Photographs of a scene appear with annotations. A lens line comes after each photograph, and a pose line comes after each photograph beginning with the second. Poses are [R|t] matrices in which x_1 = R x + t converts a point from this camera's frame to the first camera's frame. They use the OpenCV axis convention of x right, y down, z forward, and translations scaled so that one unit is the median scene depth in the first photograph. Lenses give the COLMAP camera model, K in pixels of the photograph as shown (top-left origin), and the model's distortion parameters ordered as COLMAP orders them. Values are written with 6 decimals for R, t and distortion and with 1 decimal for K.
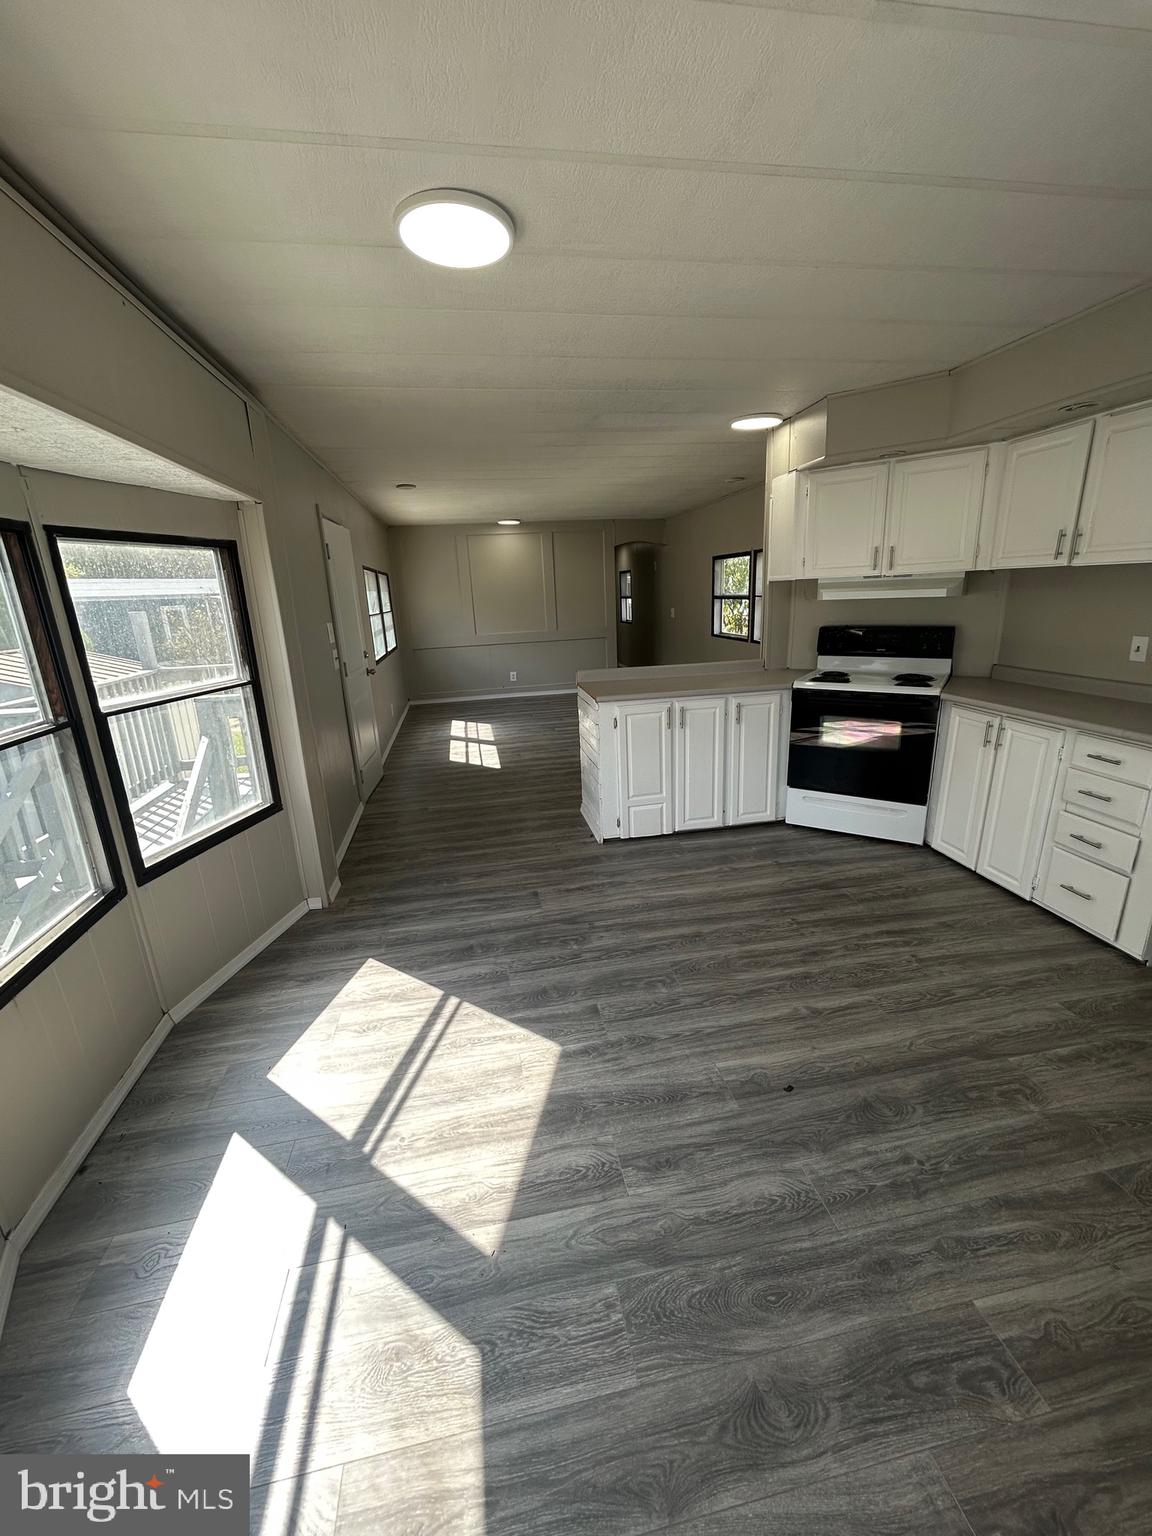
lens RADIAL K [[620.4, 0, 574.7], [0, 620.4, 767.9], [0, 0, 1]] dist [-0.002121, 0.001680]
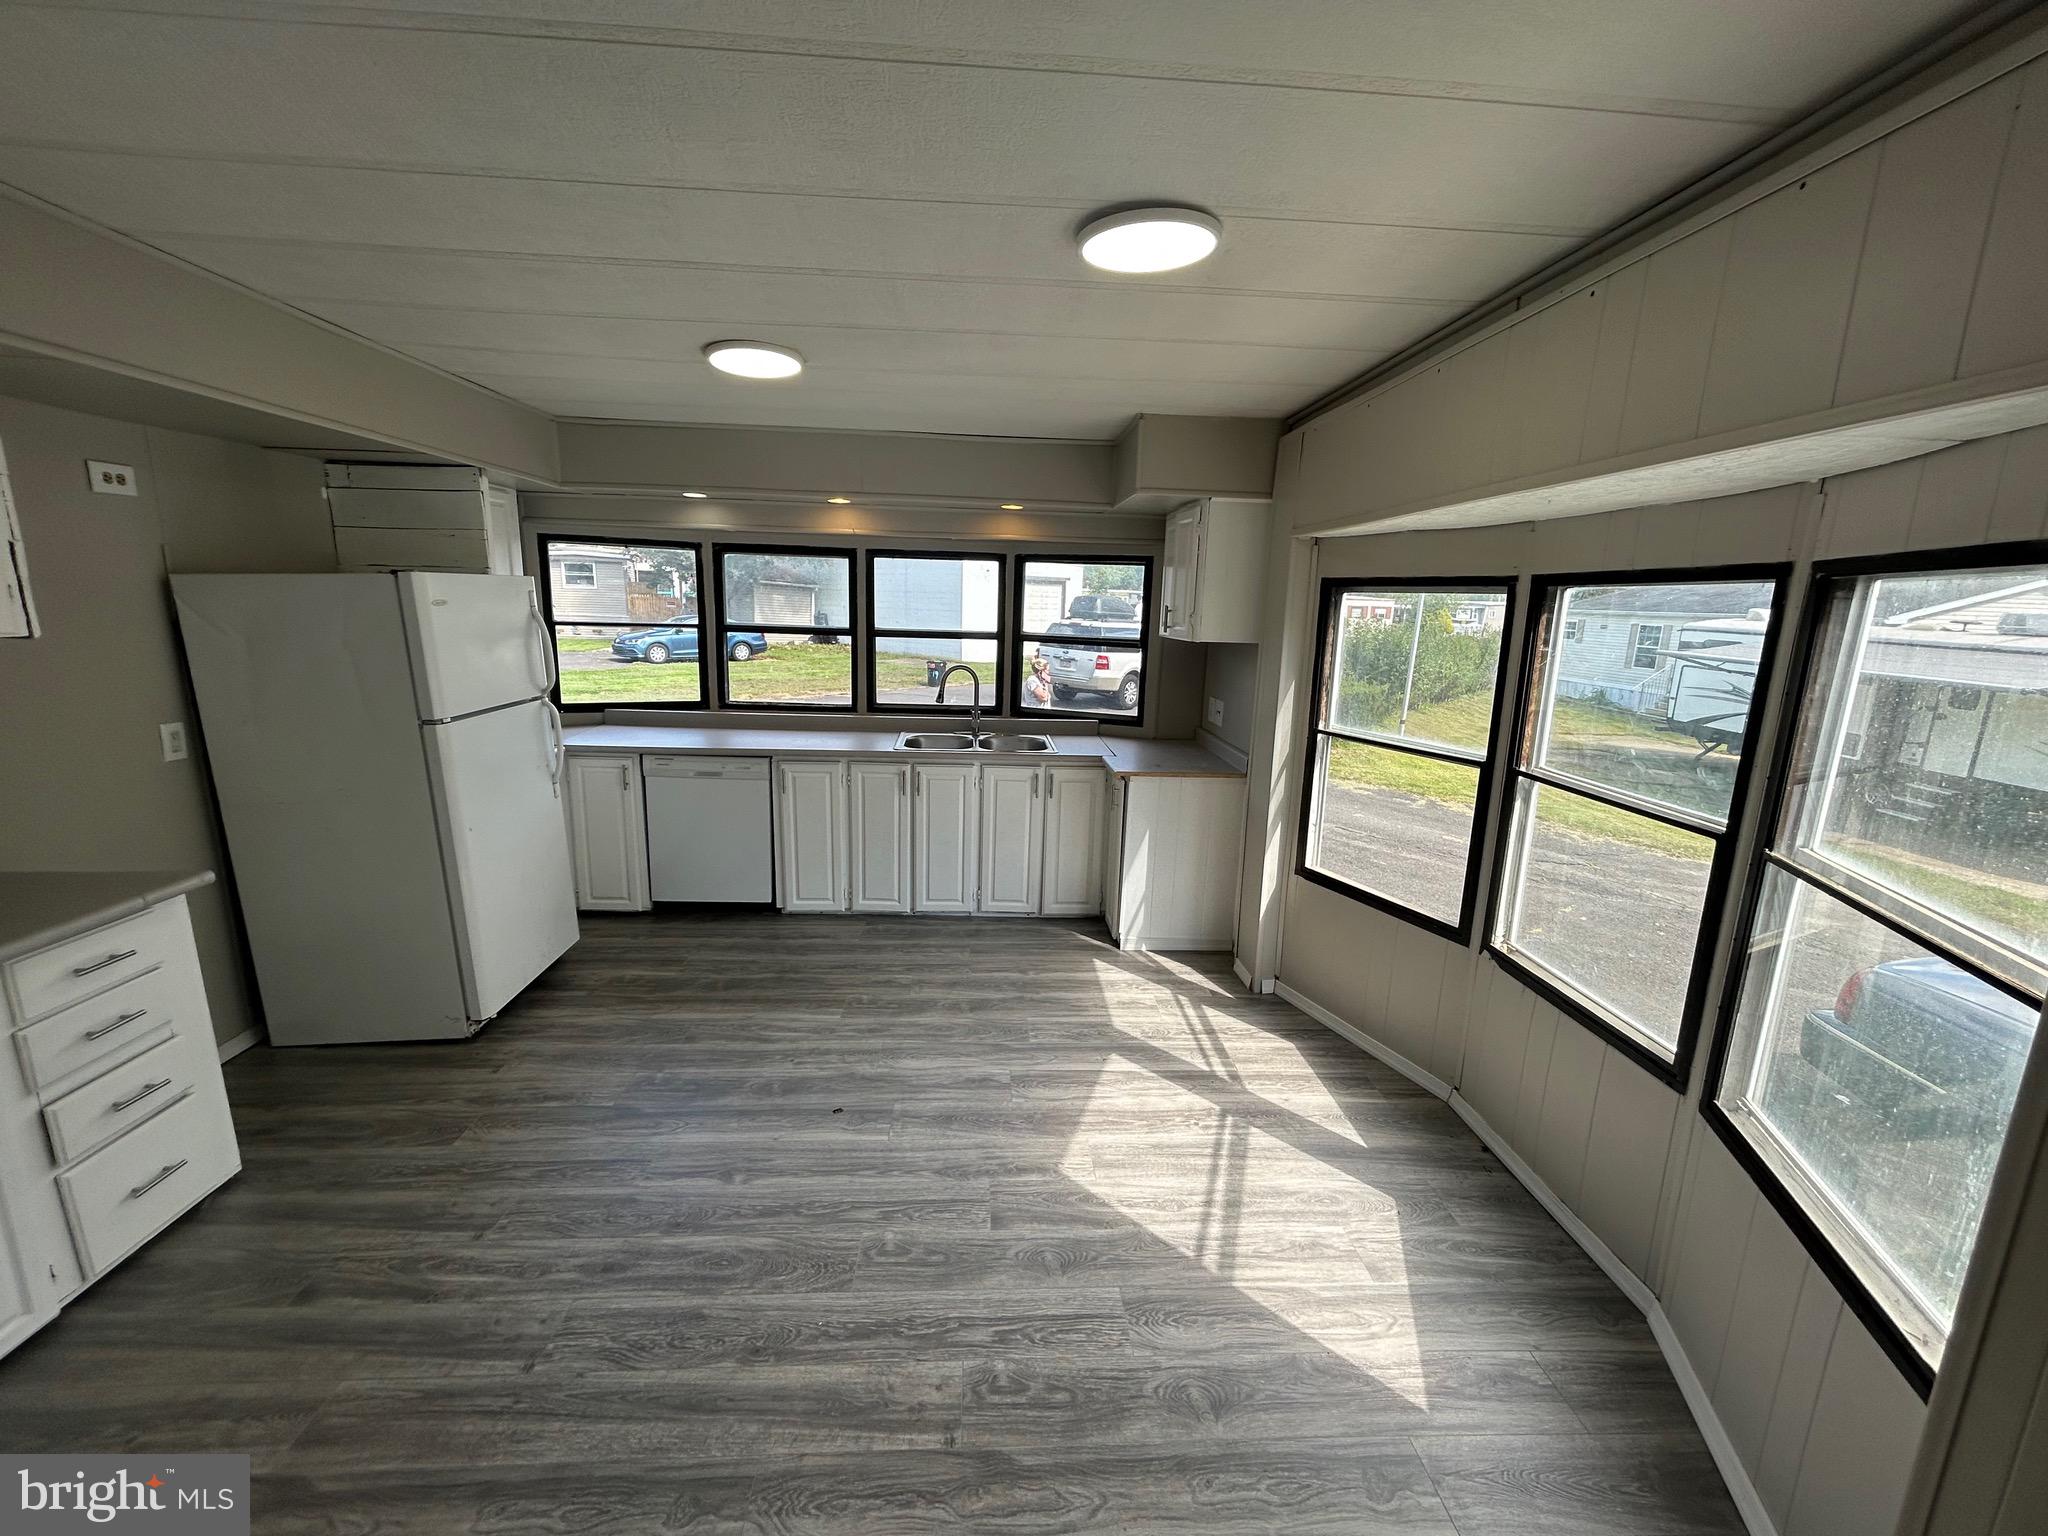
lens RADIAL K [[827.3, 0, 1024.0], [0, 827.3, 768.4], [0, 0, 1]] dist [-0.002121, 0.001680]
pose [[-0.992625, -0.005152, 0.121115, -0.104972], [0.051567, 0.886247, 0.460334, -0.482635], [-0.109709, 0.463184, -0.879445, 1.473127]]
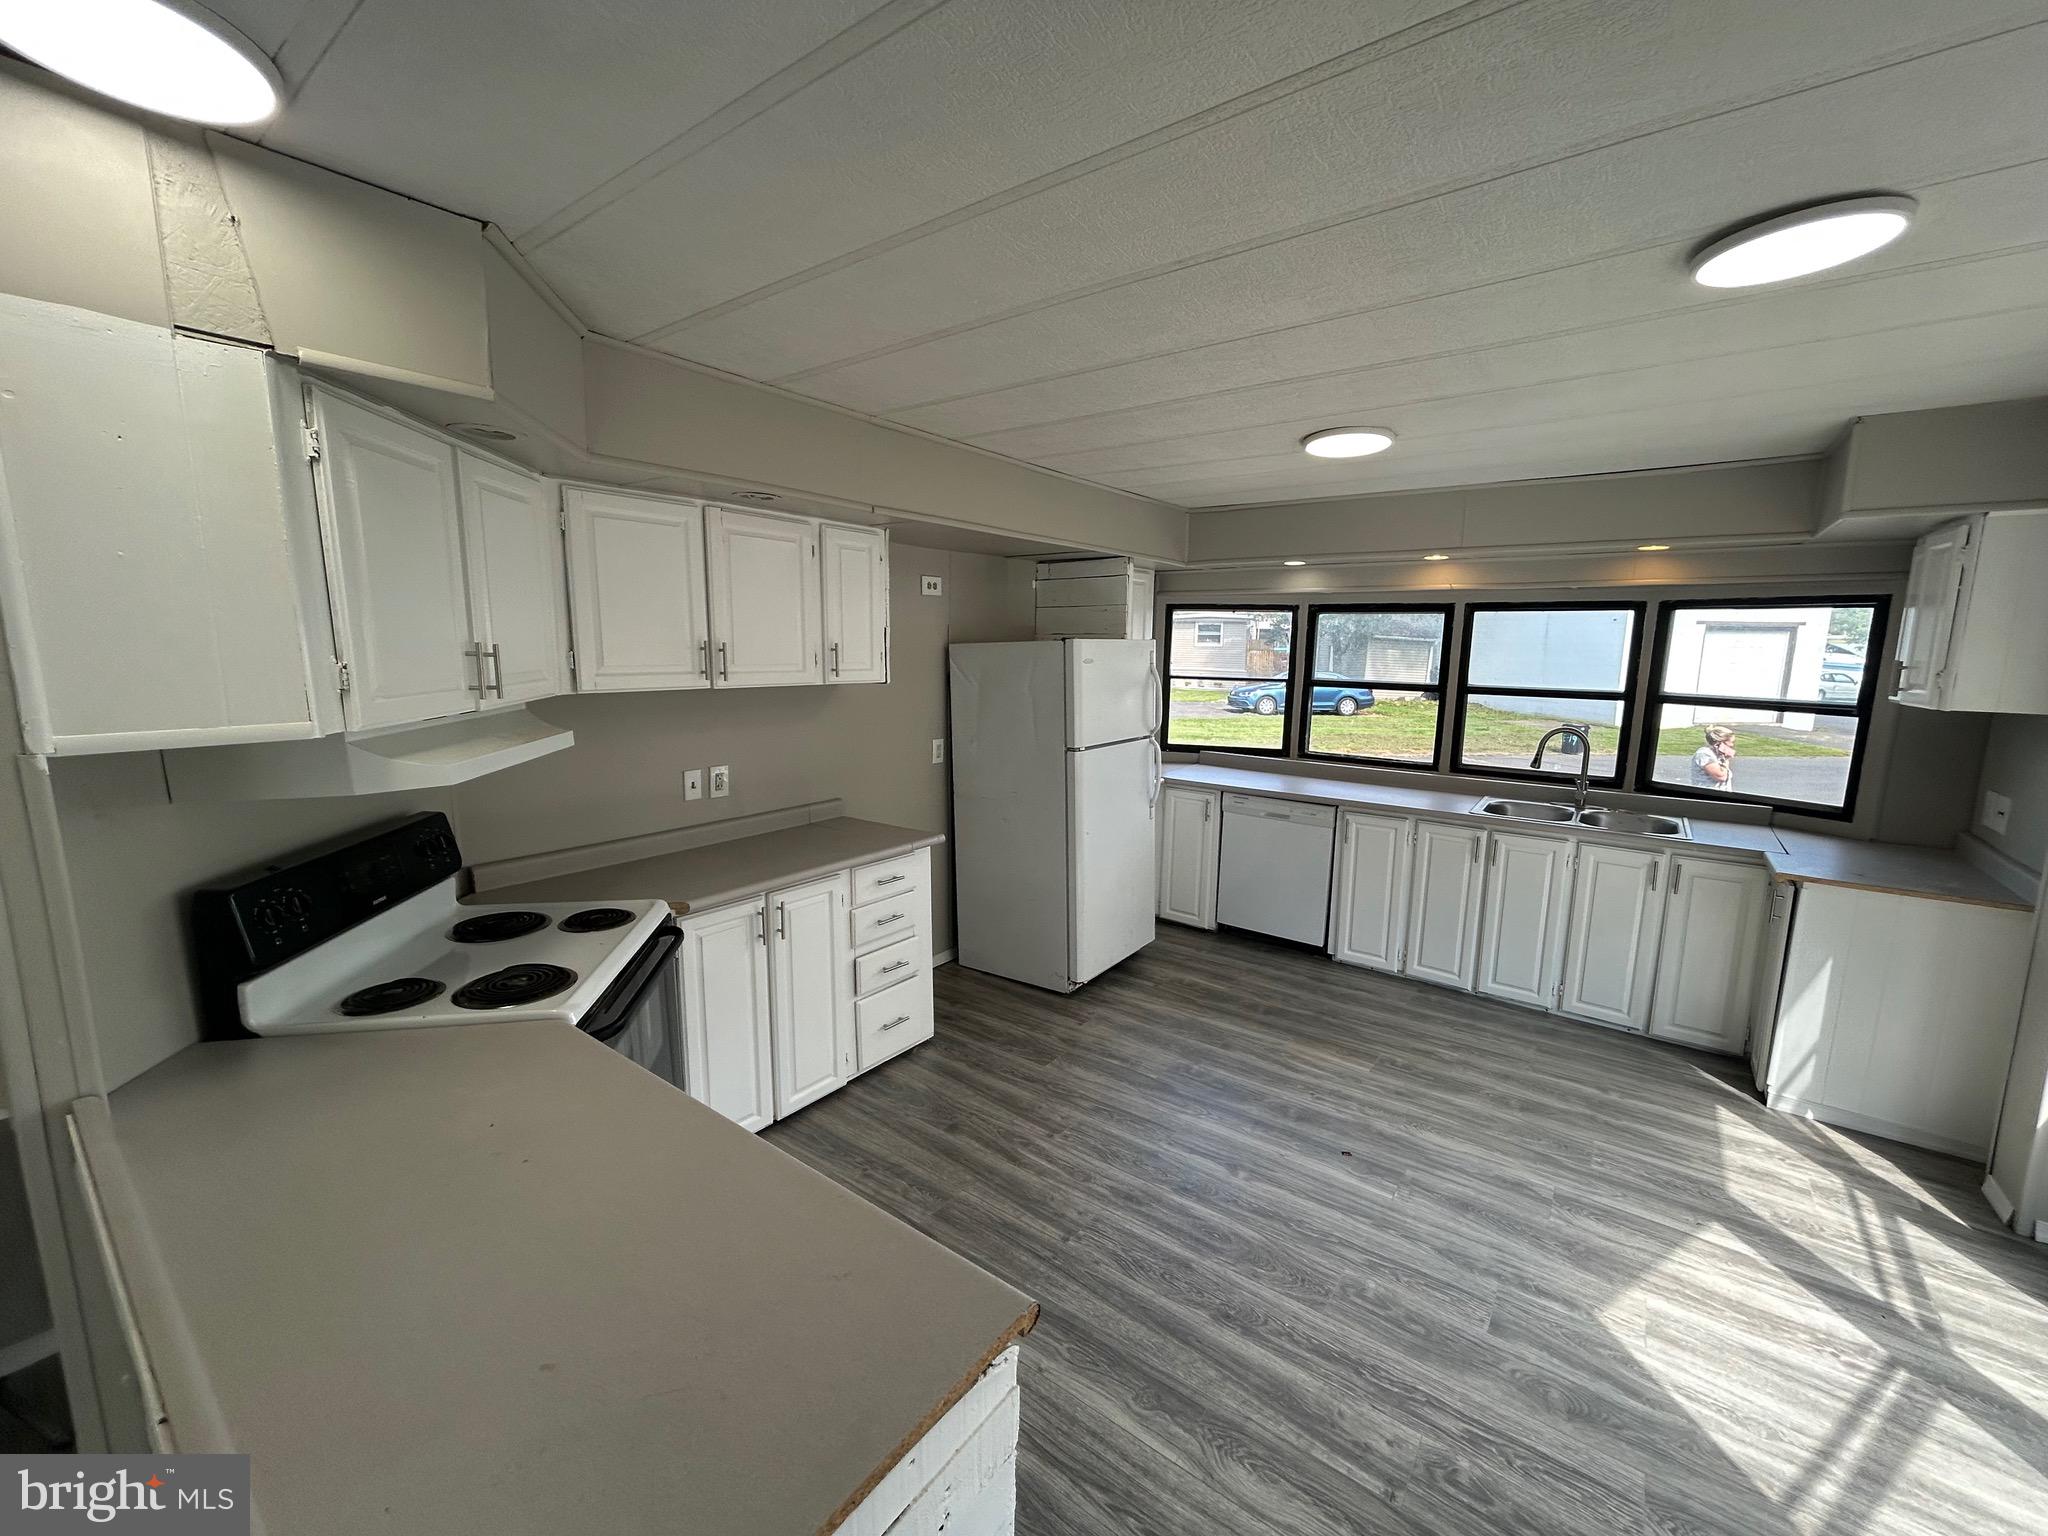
lens RADIAL K [[827.3, 0, 1025.2], [0, 827.3, 768.3], [0, 0, 1]] dist [-0.002121, 0.001680]
pose [[-0.680104, -0.073137, 0.729458, -0.209077], [0.224018, 0.926687, 0.301773, -0.504498], [-0.698050, 0.368649, -0.613860, 1.541254]]
